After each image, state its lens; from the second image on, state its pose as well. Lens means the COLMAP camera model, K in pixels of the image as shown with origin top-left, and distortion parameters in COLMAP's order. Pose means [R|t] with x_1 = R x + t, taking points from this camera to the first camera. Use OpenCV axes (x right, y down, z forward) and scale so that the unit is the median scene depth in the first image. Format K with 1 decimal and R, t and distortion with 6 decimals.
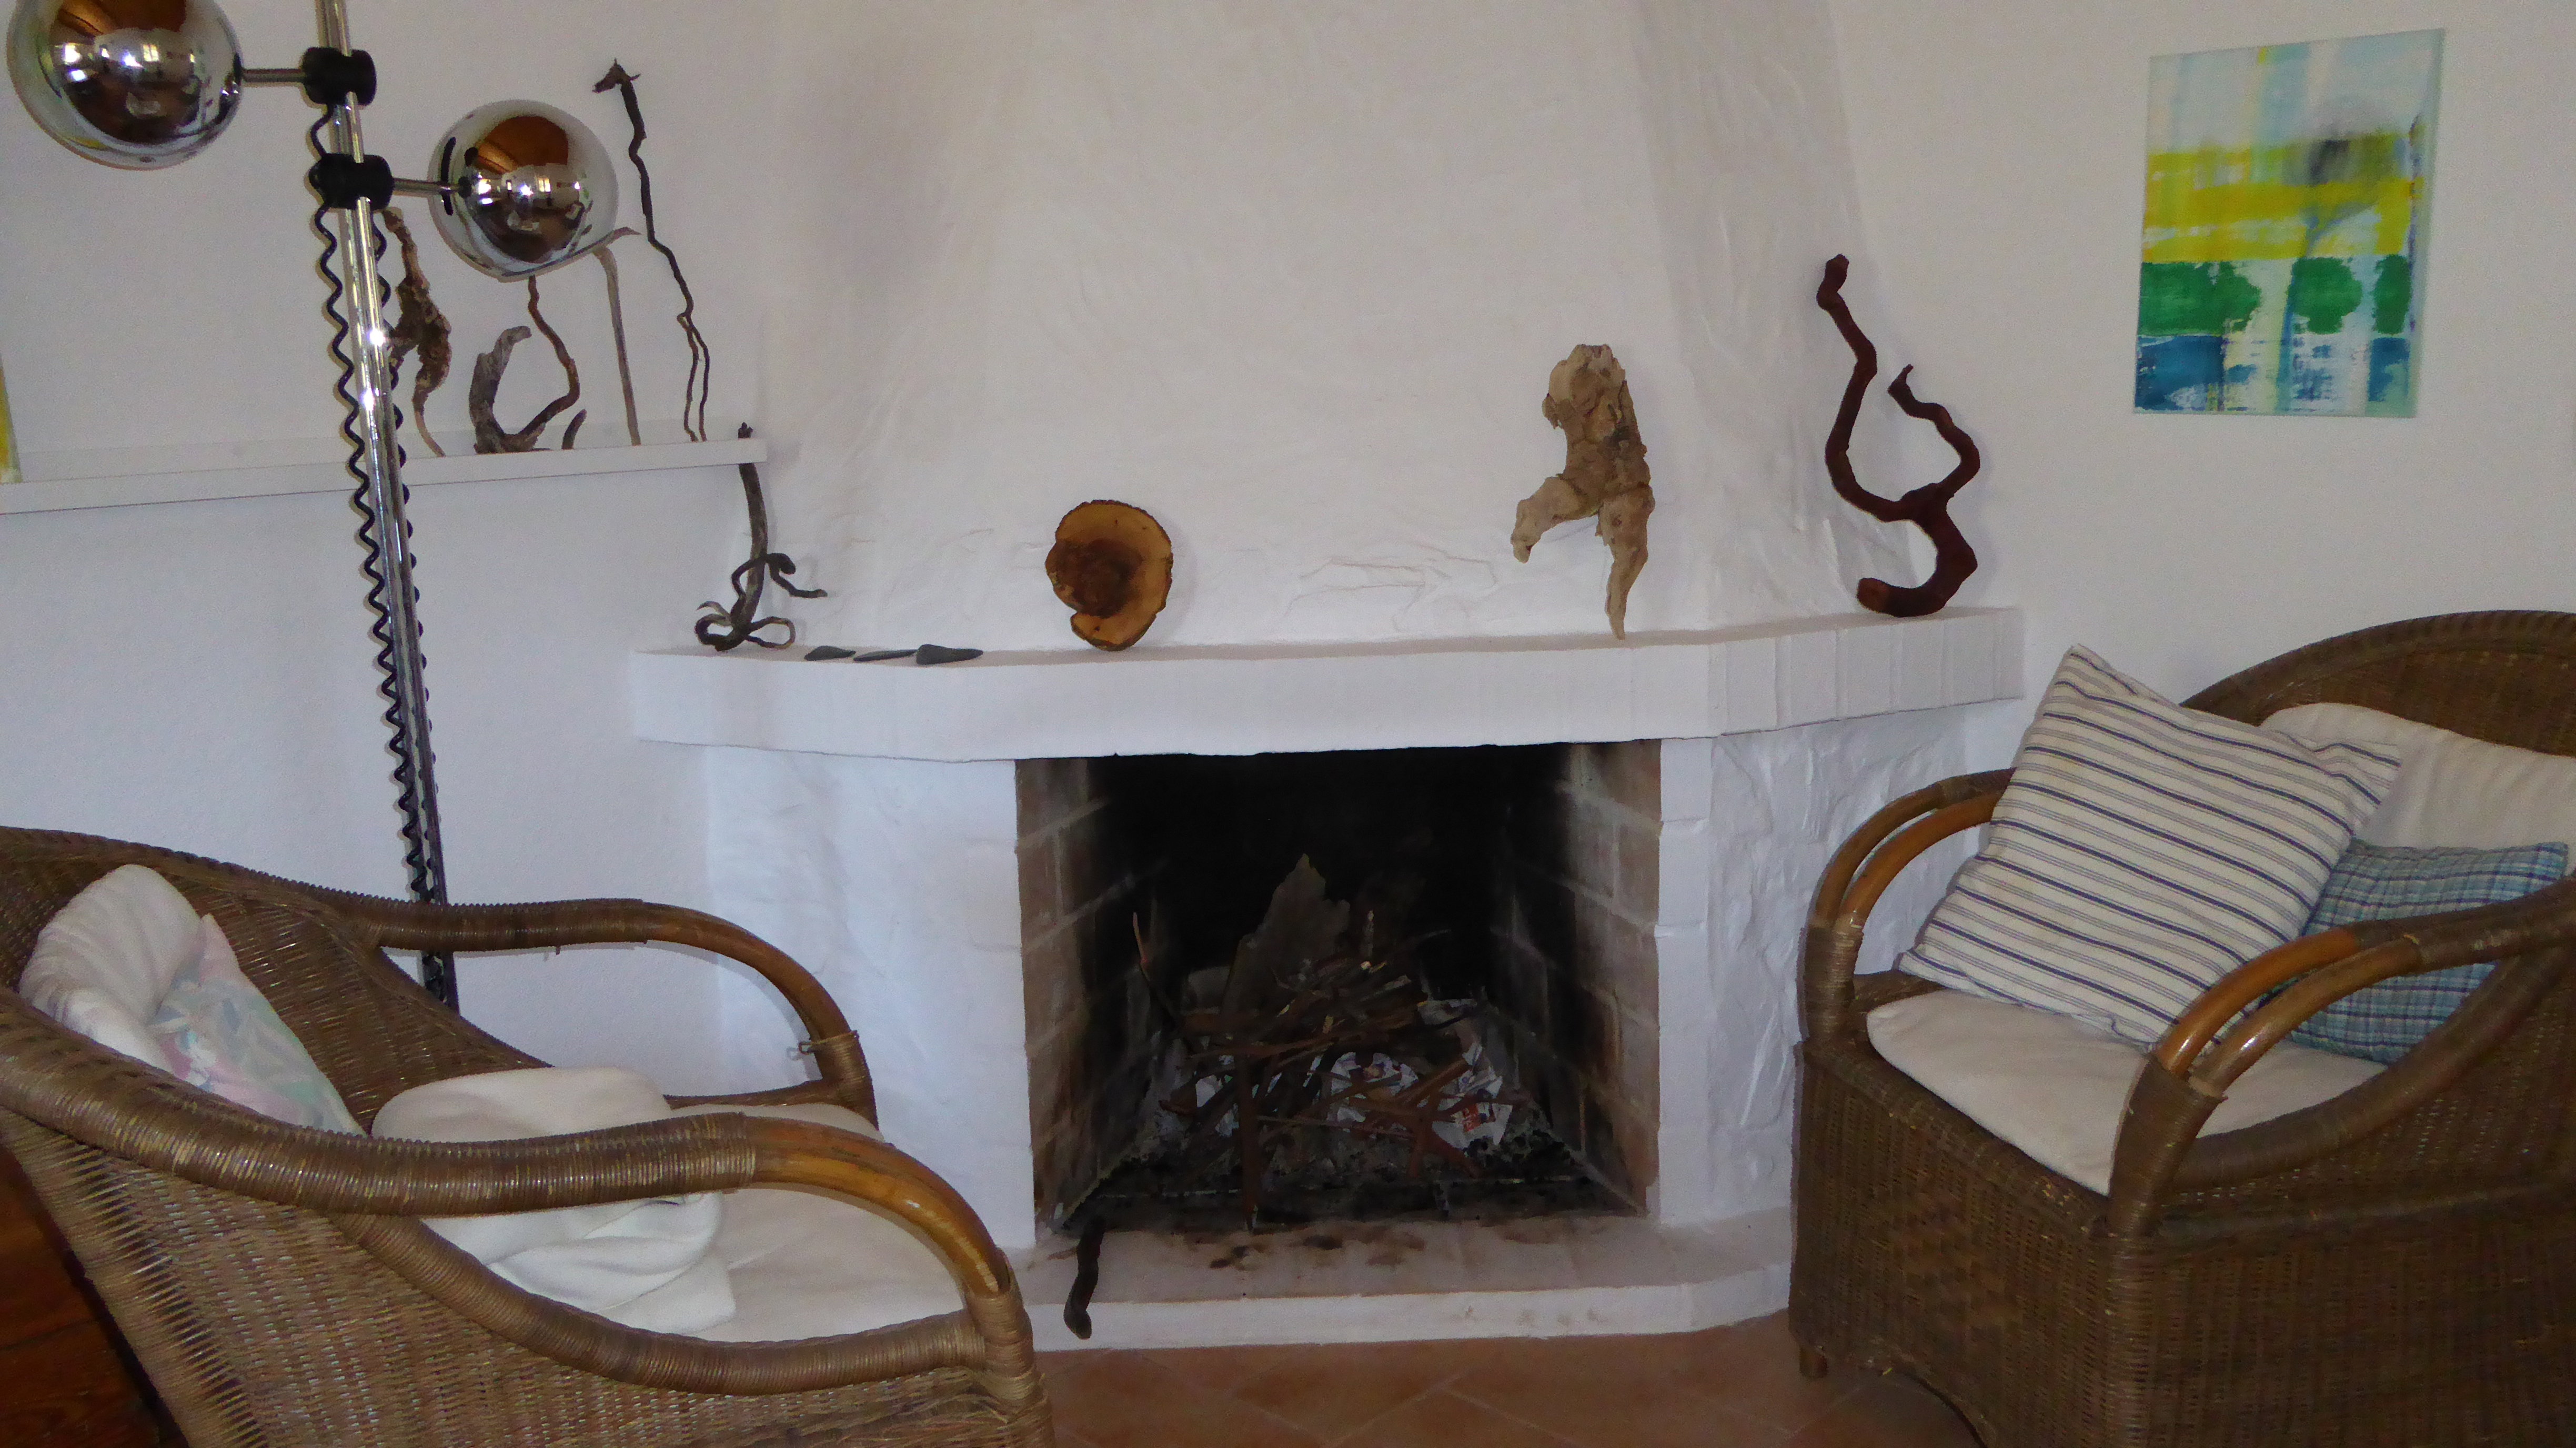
lens RADIAL K [[2146.8, 0, 1293.6], [0, 2146.8, 718.6], [0, 0, 1]] dist [0.004516, 0.001210]
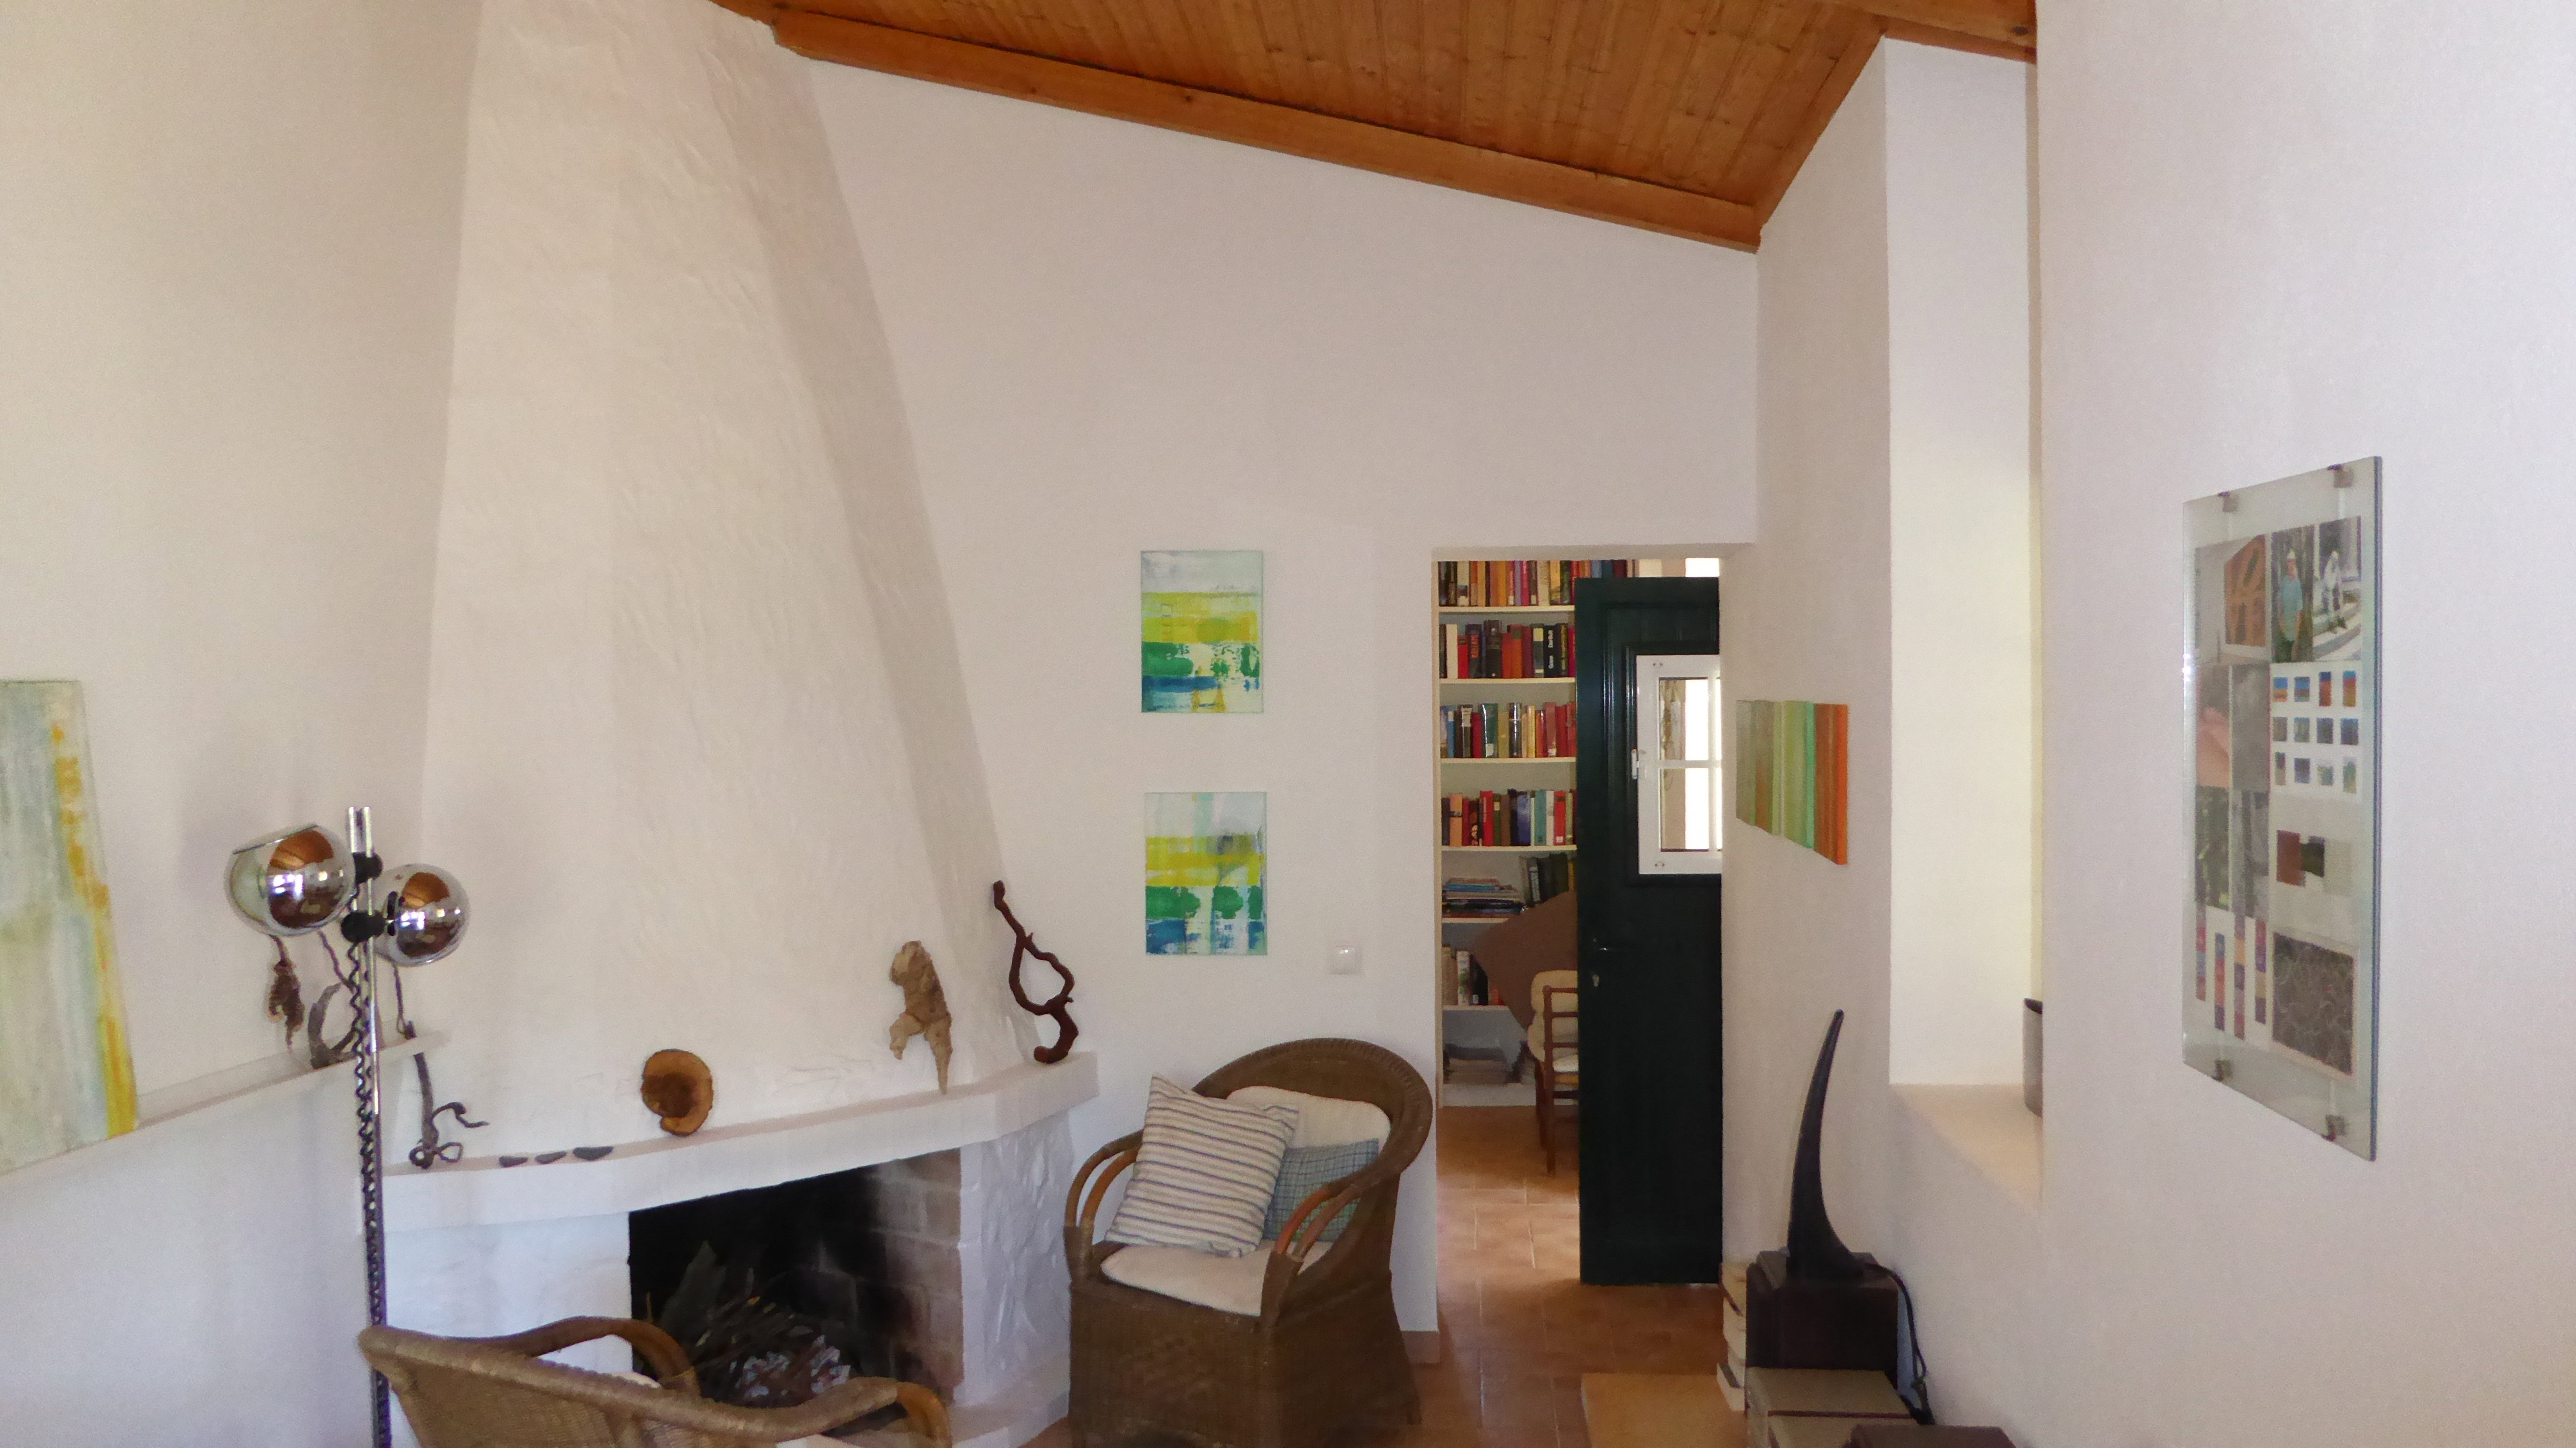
lens RADIAL K [[1869.3, 0, 1288.0], [0, 1869.3, 724.0], [0, 0, 1]] dist [-0.051678, 0.002581]
pose [[0.769694, -0.002450, 0.638409, -0.681547], [0.110971, 0.985283, -0.130009, -0.113656], [-0.628695, 0.170912, 0.758638, -0.526044]]
